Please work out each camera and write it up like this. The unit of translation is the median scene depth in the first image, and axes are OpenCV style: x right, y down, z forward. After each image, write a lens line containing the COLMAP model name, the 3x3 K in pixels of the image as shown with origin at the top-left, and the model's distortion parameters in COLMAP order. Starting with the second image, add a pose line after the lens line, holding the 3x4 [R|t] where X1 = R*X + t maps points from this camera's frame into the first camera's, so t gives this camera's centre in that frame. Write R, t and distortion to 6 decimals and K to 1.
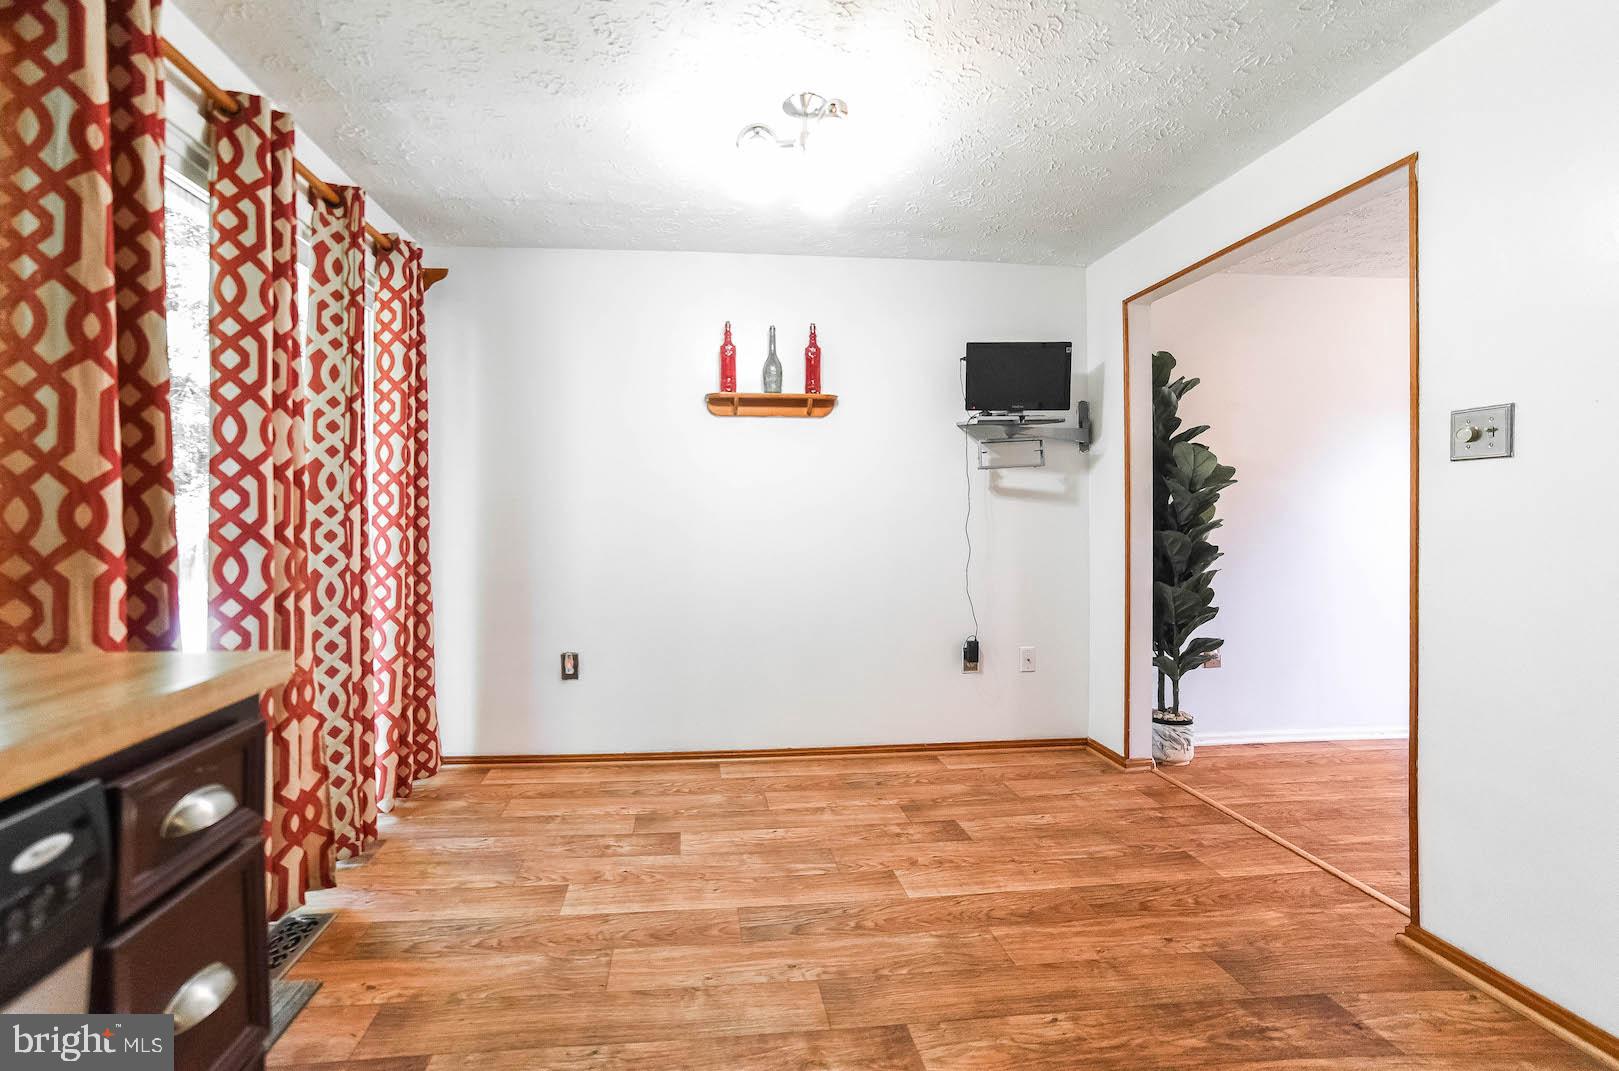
lens RADIAL K [[691.6, 0, 762.7], [0, 691.6, 523.6], [0, 0, 1]] dist [-0.072238, 0.031454]
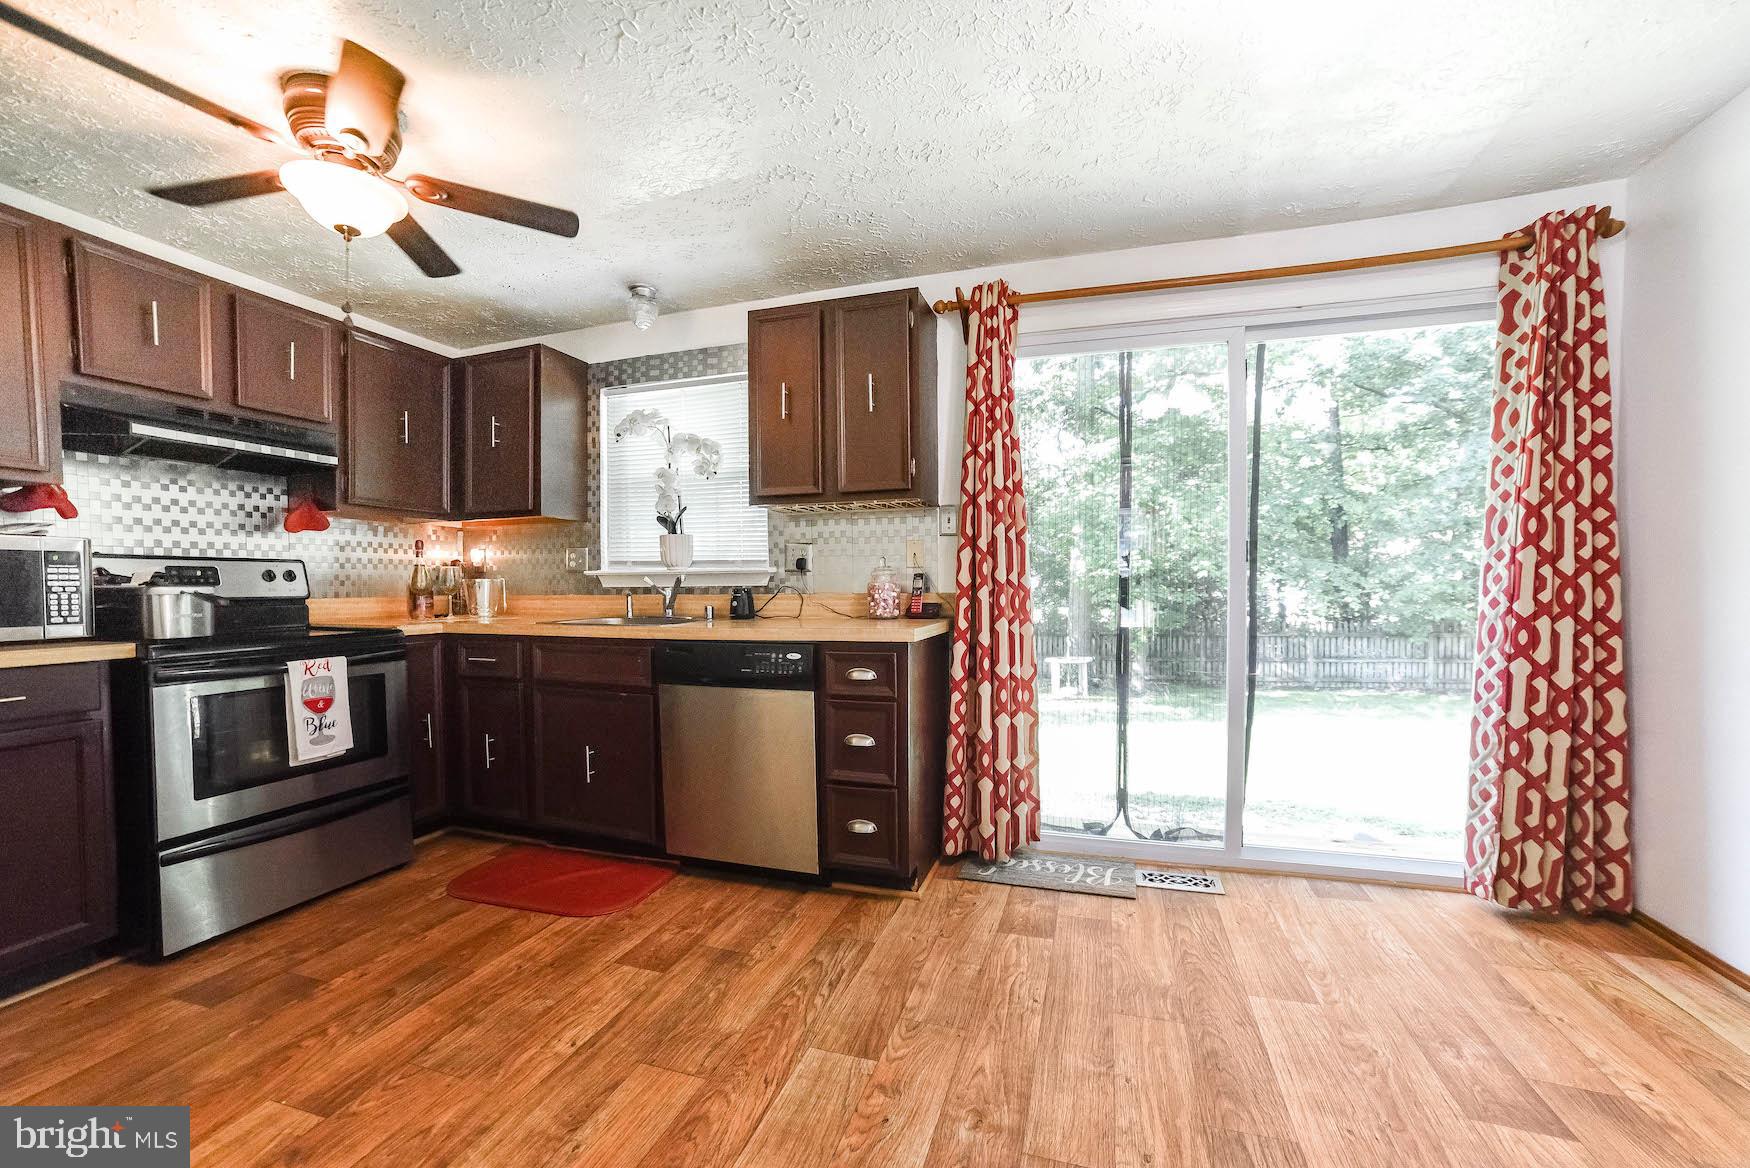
lens RADIAL K [[712.0, 0, 877.9], [0, 712.0, 599.0], [0, 0, 1]] dist [-0.083502, 0.033370]
pose [[-0.392173, 0.022362, -0.919620, 0.464458], [0.001980, 0.999723, 0.023466, 0.011052], [0.919889, 0.007382, -0.392108, 0.563597]]
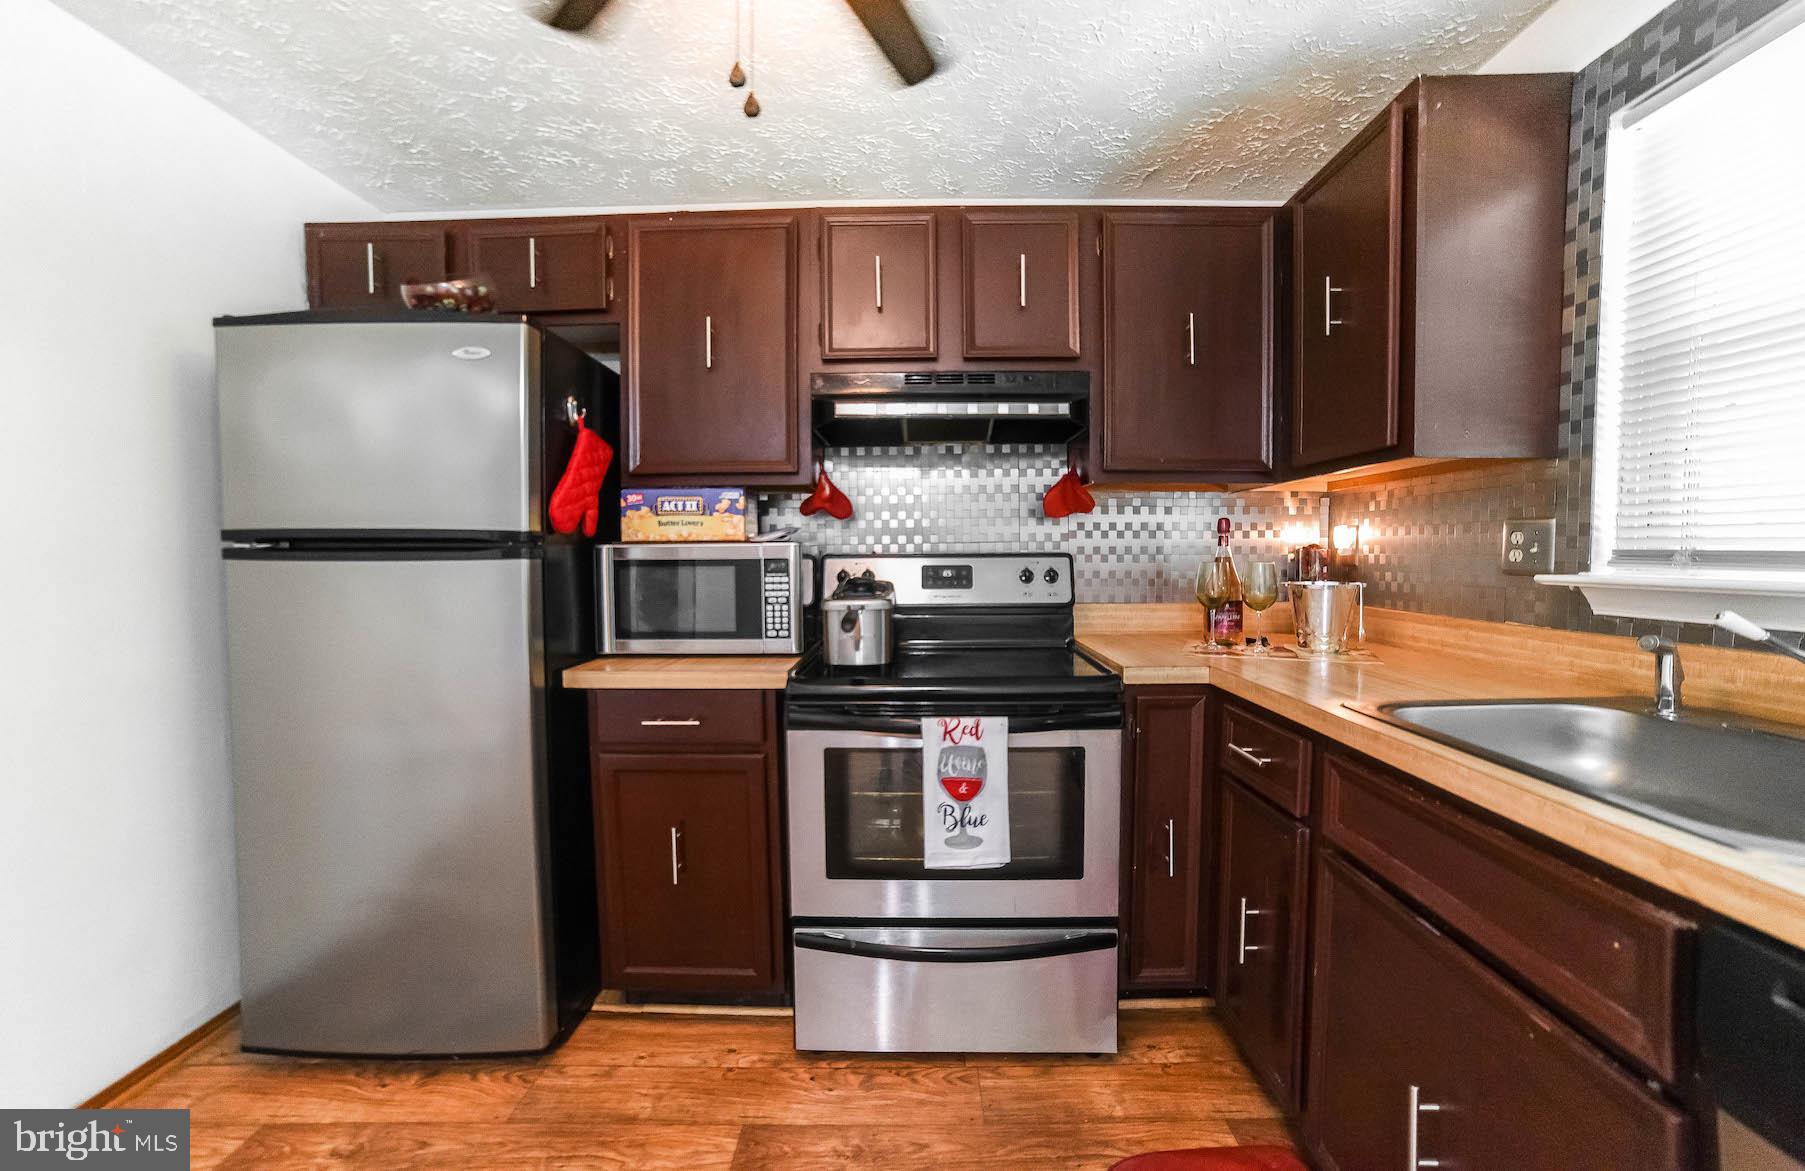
lens RADIAL K [[719.0, 0, 907.0], [0, 719.0, 587.7], [0, 0, 1]] dist [-0.078427, 0.035143]
pose [[-0.995561, 0.002867, 0.094078, 0.015339], [0.007818, 0.998601, 0.052295, -0.026157], [-0.093797, 0.052799, -0.994190, 0.215023]]
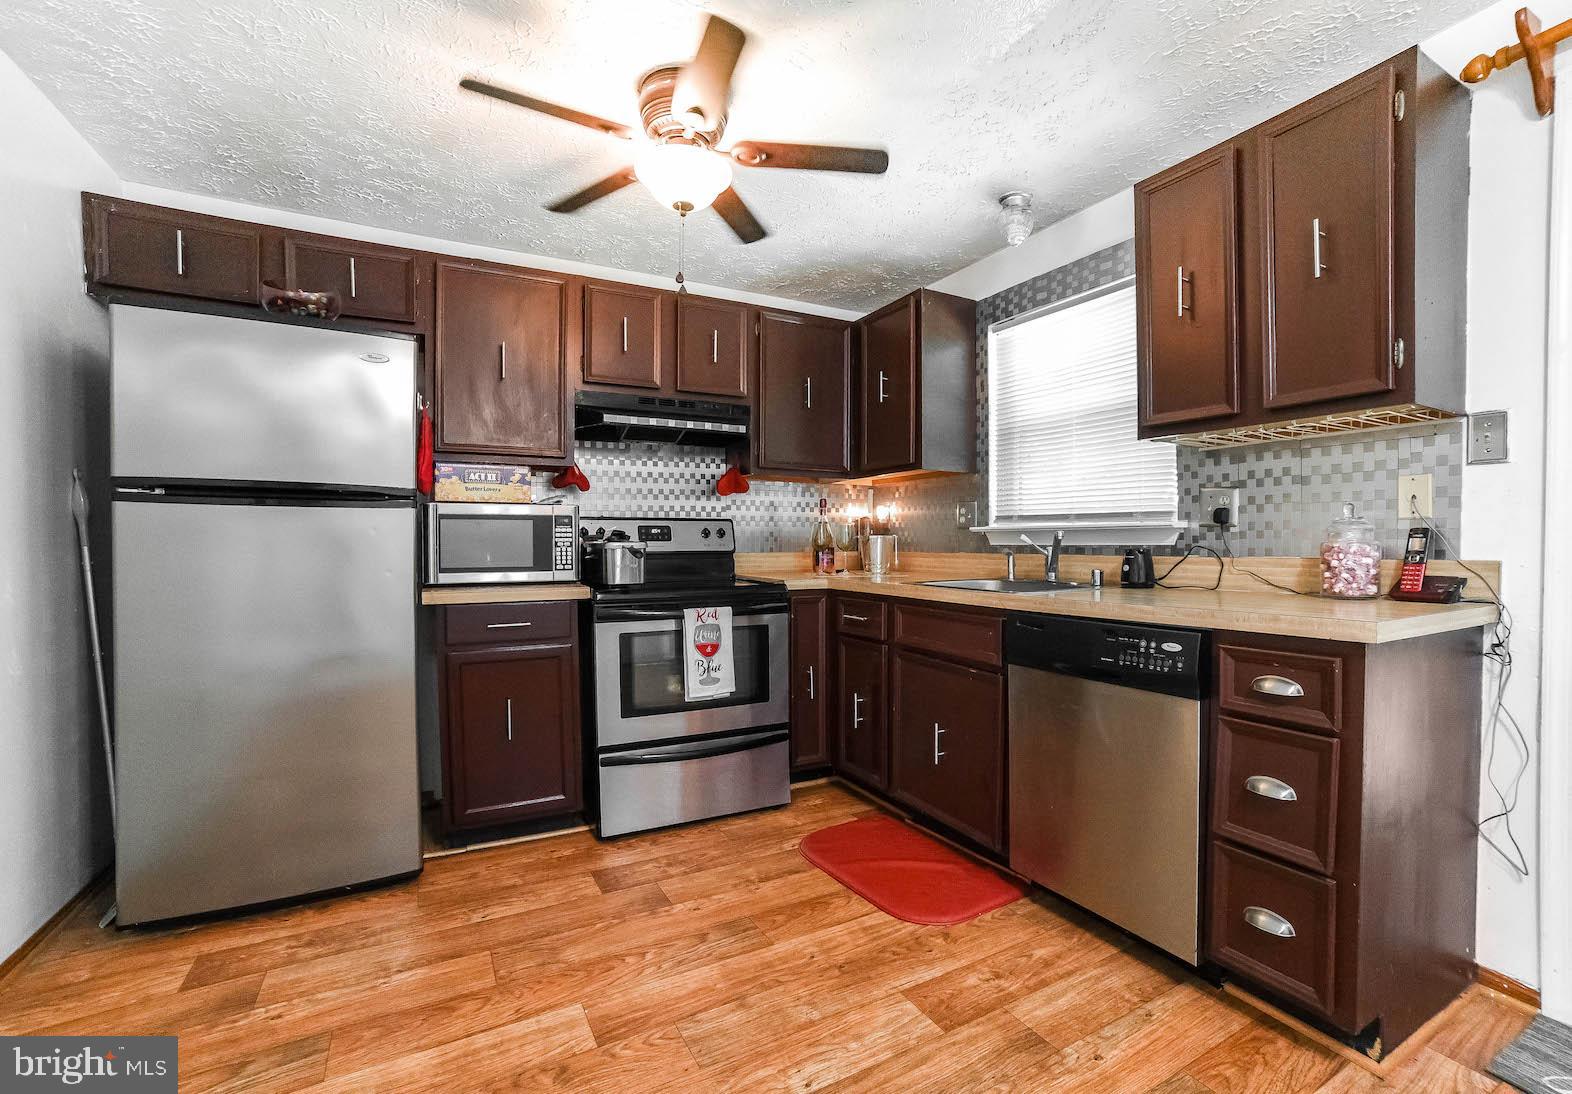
lens RADIAL K [[710.5, 0, 817.5], [0, 710.5, 556.5], [0, 0, 1]] dist [-0.064916, 0.000761]
pose [[-0.909716, 0.010443, -0.415099, 0.257831], [-0.000012, 0.999683, 0.025176, 0.008655], [0.415230, 0.022908, -0.909428, 0.546339]]
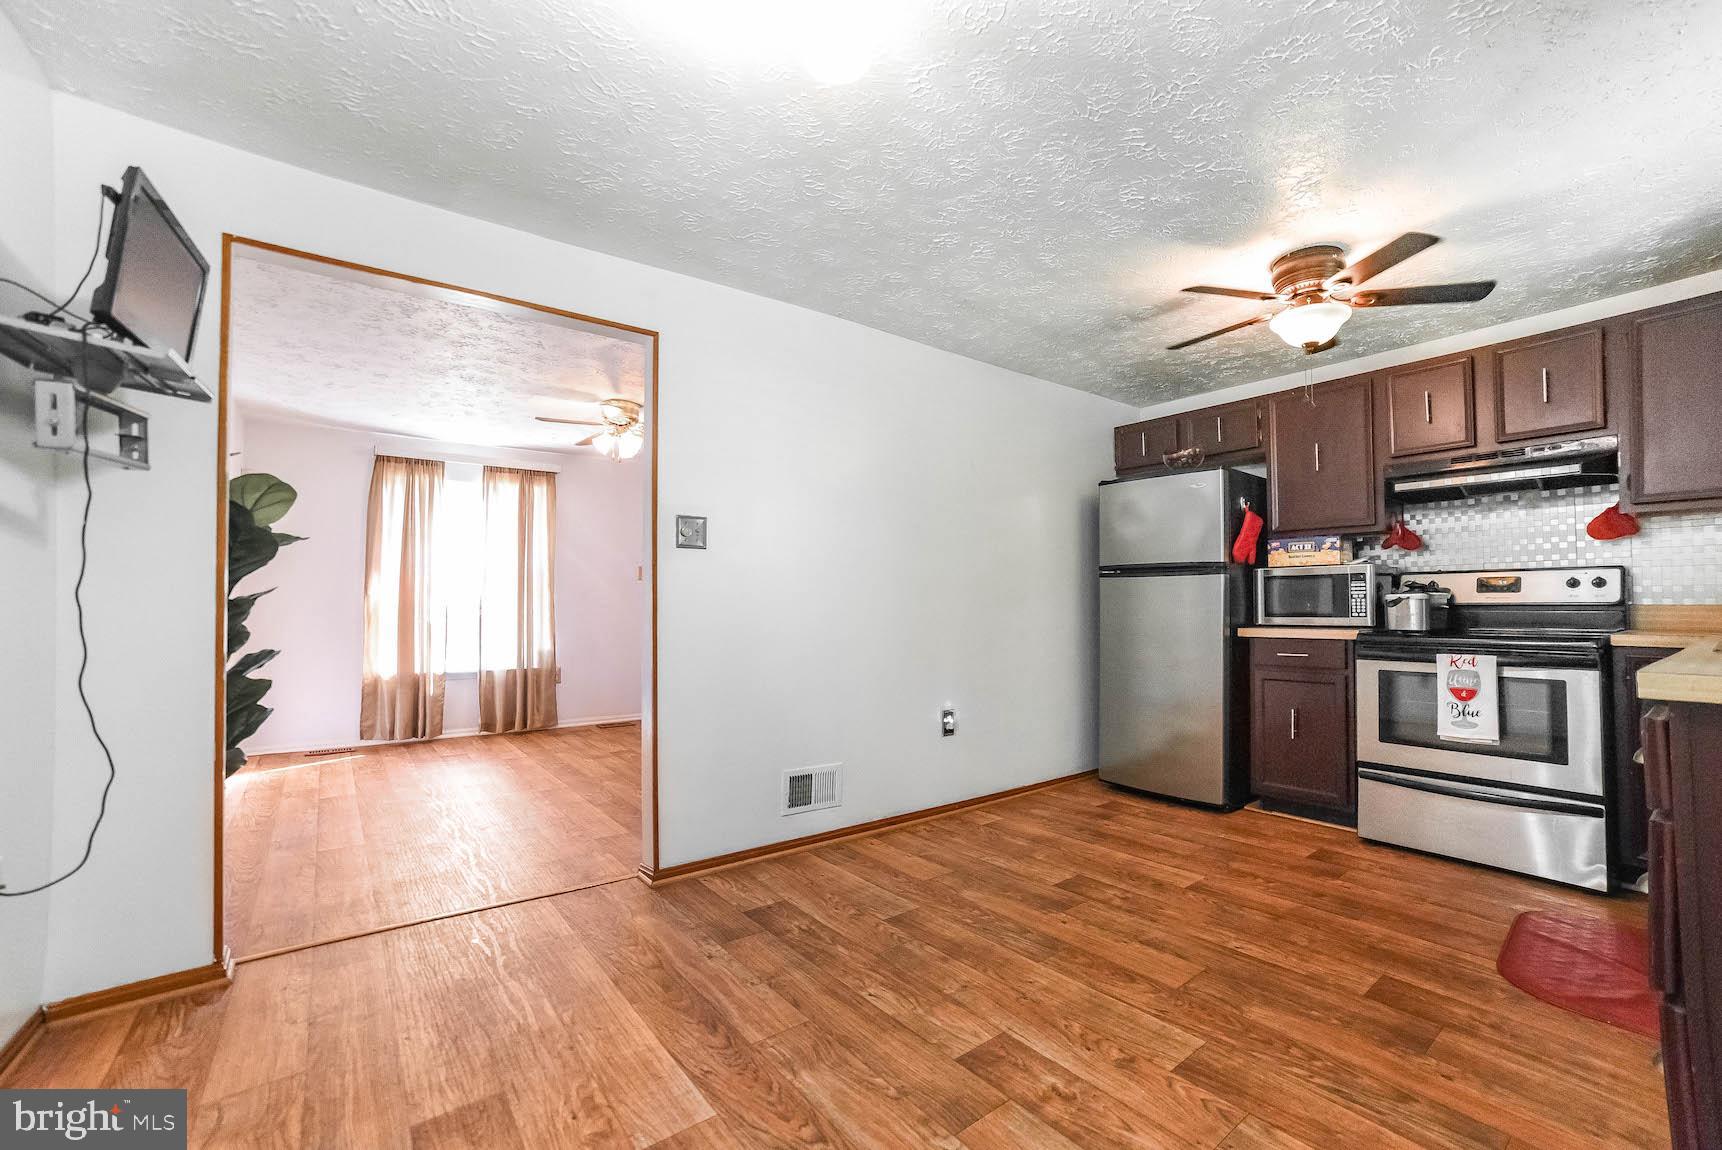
lens RADIAL K [[700.6, 0, 863.8], [0, 700.6, 589.8], [0, 0, 1]] dist [-0.083502, 0.033370]
pose [[-0.532369, 0.021868, 0.846230, -0.291399], [0.008547, 0.999754, -0.020459, 0.020363], [-0.846470, -0.003659, -0.532425, 0.815385]]
